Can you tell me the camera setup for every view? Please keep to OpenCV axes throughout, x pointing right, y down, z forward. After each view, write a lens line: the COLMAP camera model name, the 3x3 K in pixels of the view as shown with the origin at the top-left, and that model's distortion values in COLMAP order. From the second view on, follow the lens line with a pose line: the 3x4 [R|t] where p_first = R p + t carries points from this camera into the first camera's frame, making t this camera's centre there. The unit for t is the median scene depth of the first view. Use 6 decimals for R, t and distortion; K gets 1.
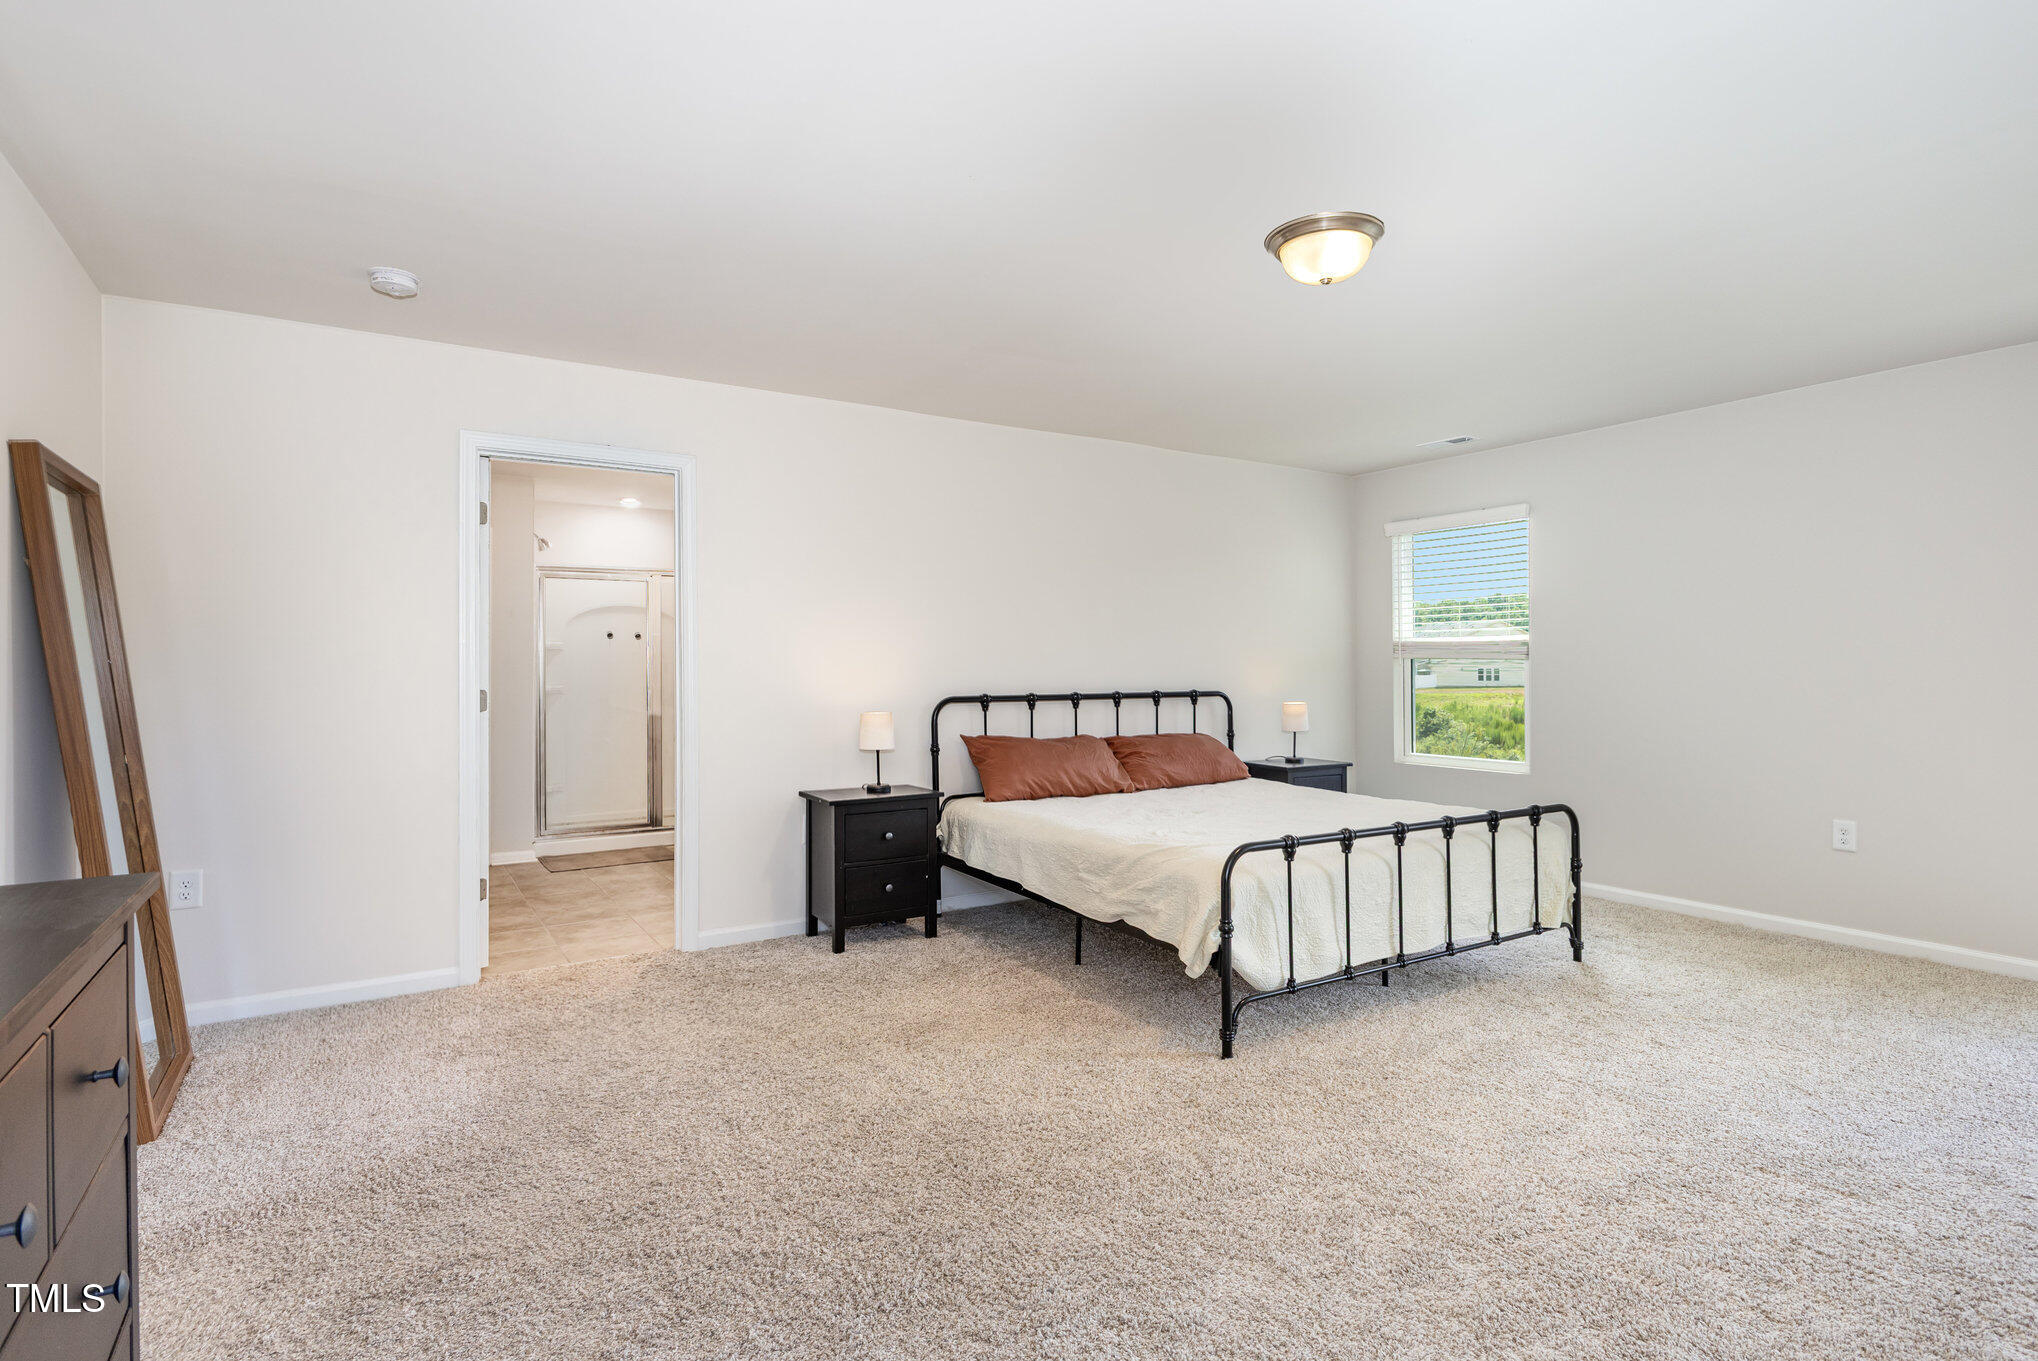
lens RADIAL K [[1037.6, 0, 1018.8], [0, 1037.6, 679.1], [0, 0, 1]] dist [0.000292, -0.000022]
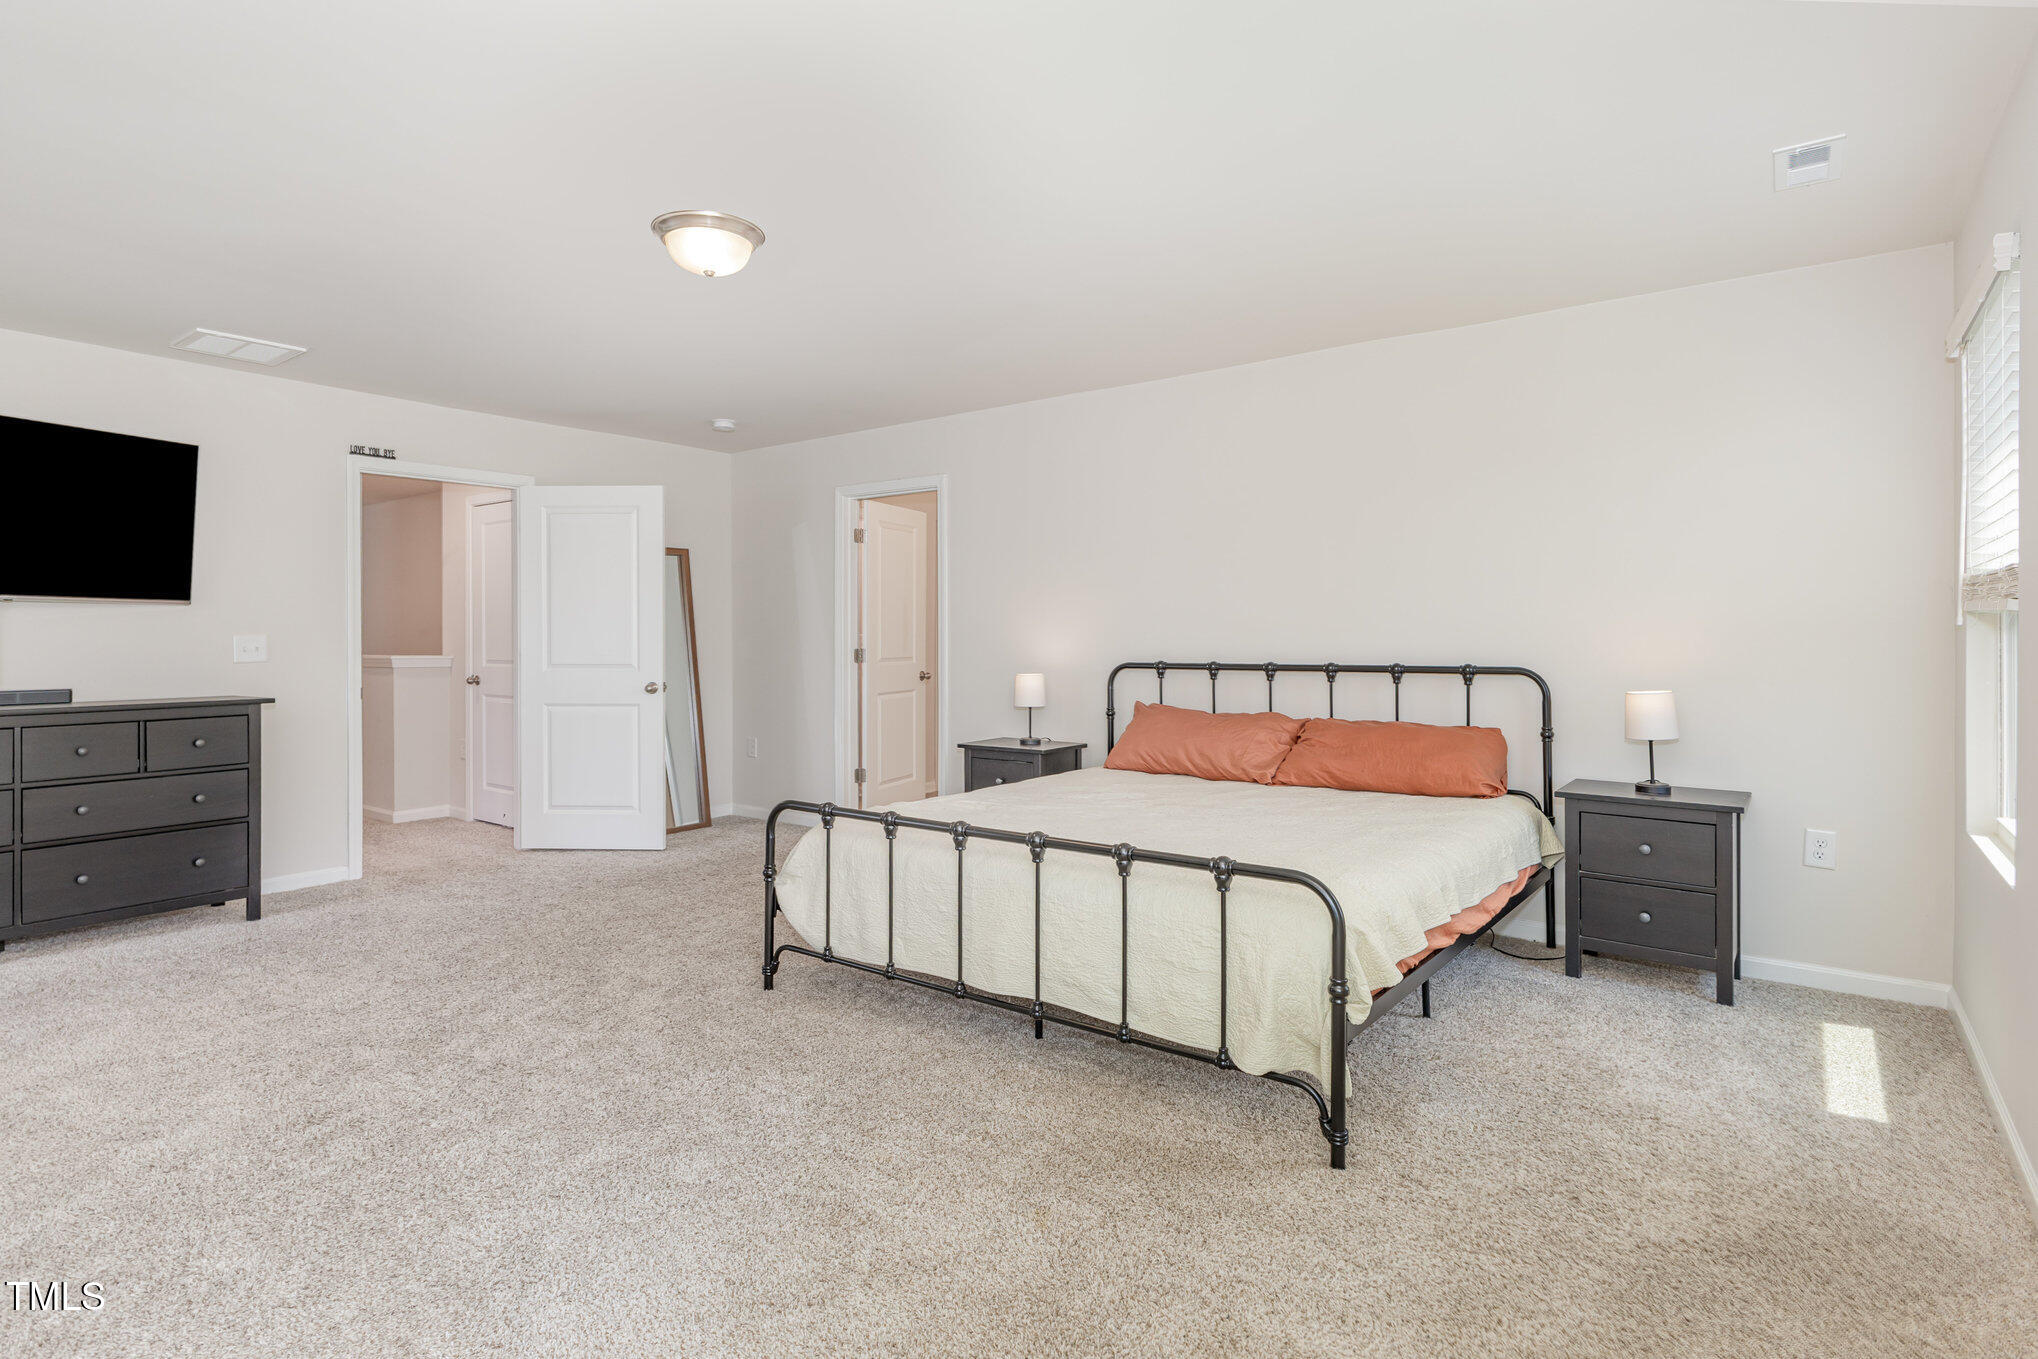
lens RADIAL K [[1037.6, 0, 996.1], [0, 1037.6, 630.4], [0, 0, 1]] dist [0.000292, -0.000022]
pose [[0.342478, -0.003195, -0.939520, 0.819043], [-0.007372, 0.999954, -0.006088, -0.006590], [0.939497, 0.009011, 0.342439, 0.528343]]
